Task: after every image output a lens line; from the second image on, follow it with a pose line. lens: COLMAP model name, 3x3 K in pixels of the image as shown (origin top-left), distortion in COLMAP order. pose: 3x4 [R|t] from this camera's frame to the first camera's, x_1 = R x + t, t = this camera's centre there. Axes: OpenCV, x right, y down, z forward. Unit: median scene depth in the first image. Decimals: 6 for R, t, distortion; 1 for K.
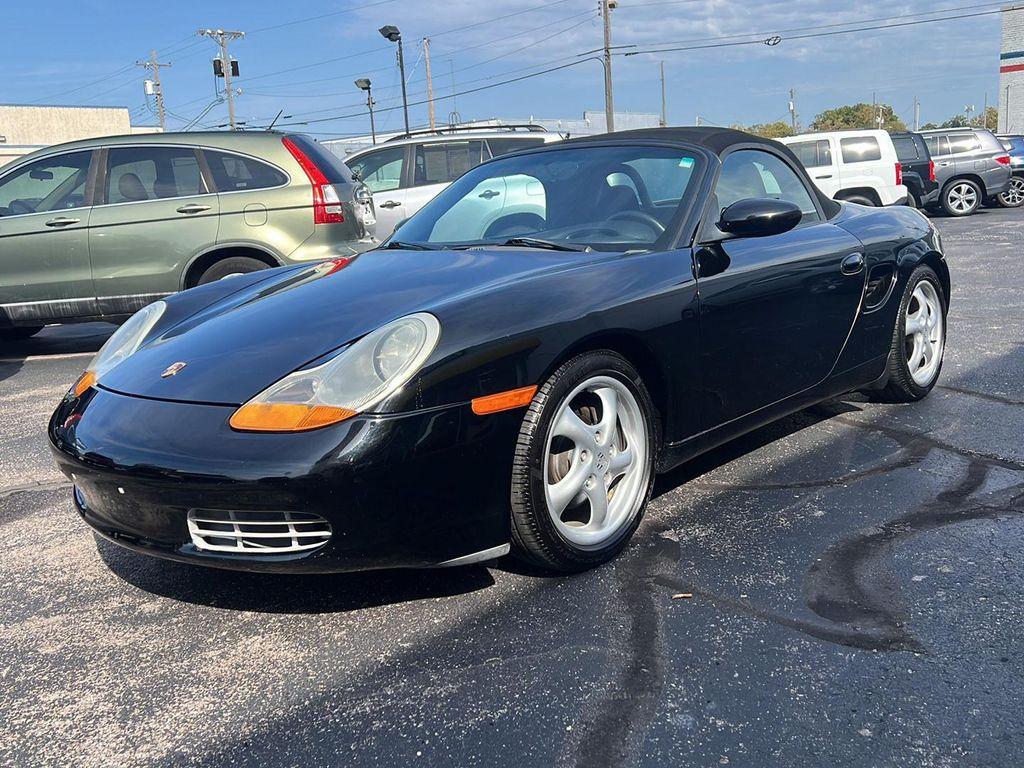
lens RADIAL K [[974.7, 0, 515.6], [0, 974.7, 391.8], [0, 0, 1]] dist [0.042175, -0.042050]
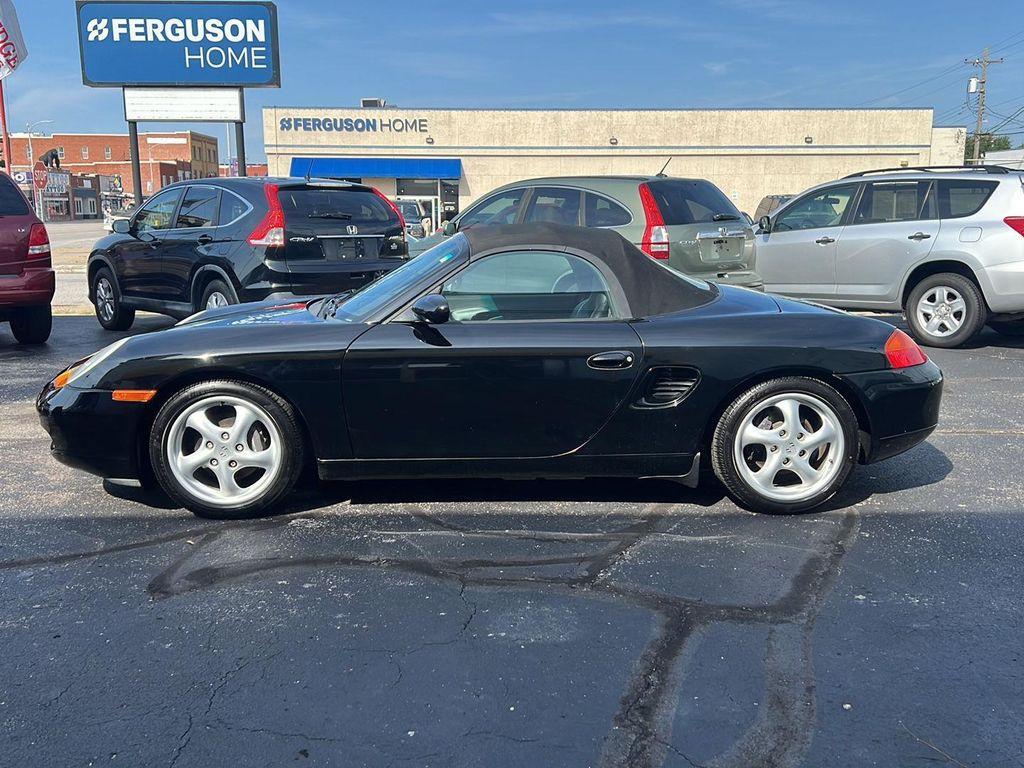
lens RADIAL K [[974.7, 0, 515.6], [0, 974.7, 391.8], [0, 0, 1]] dist [0.042175, -0.042050]
pose [[0.688736, 0.190787, -0.699459, 0.886629], [-0.185954, 0.978968, 0.083923, -0.142628], [0.700759, 0.072266, 0.709728, 0.136047]]
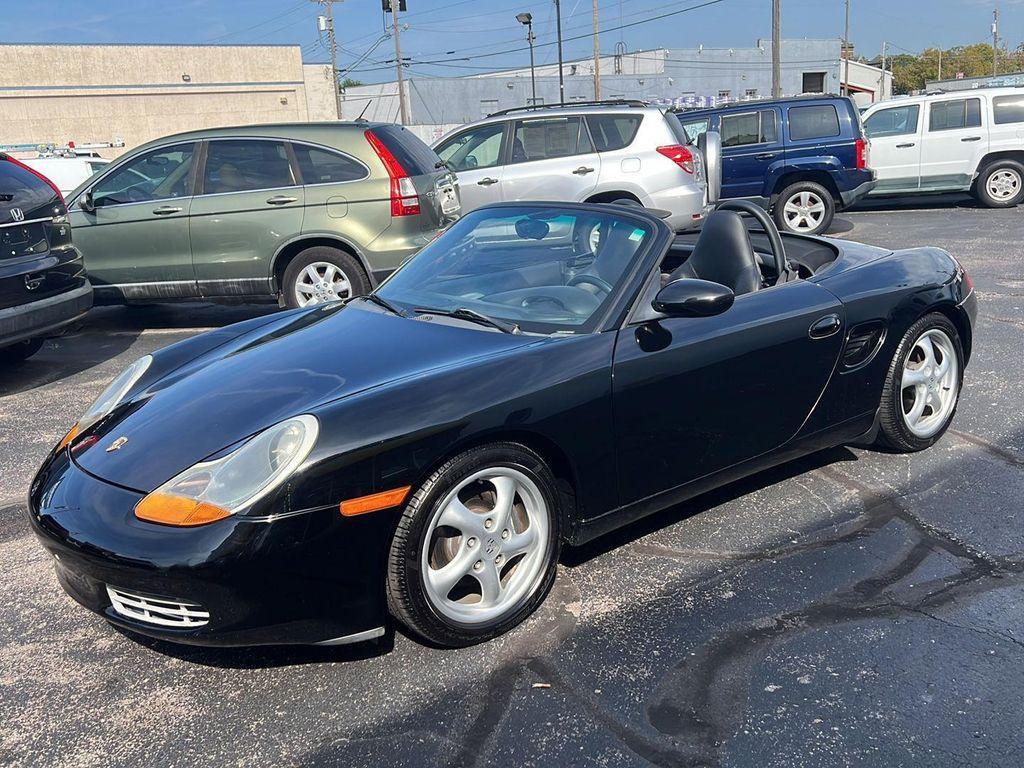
lens RADIAL K [[974.7, 0, 515.6], [0, 974.7, 391.8], [0, 0, 1]] dist [0.042175, -0.042050]
pose [[0.985609, 0.046372, -0.162556, 0.170628], [-0.035005, 0.996782, 0.072107, -0.107353], [0.165376, -0.065379, 0.984061, -0.024910]]
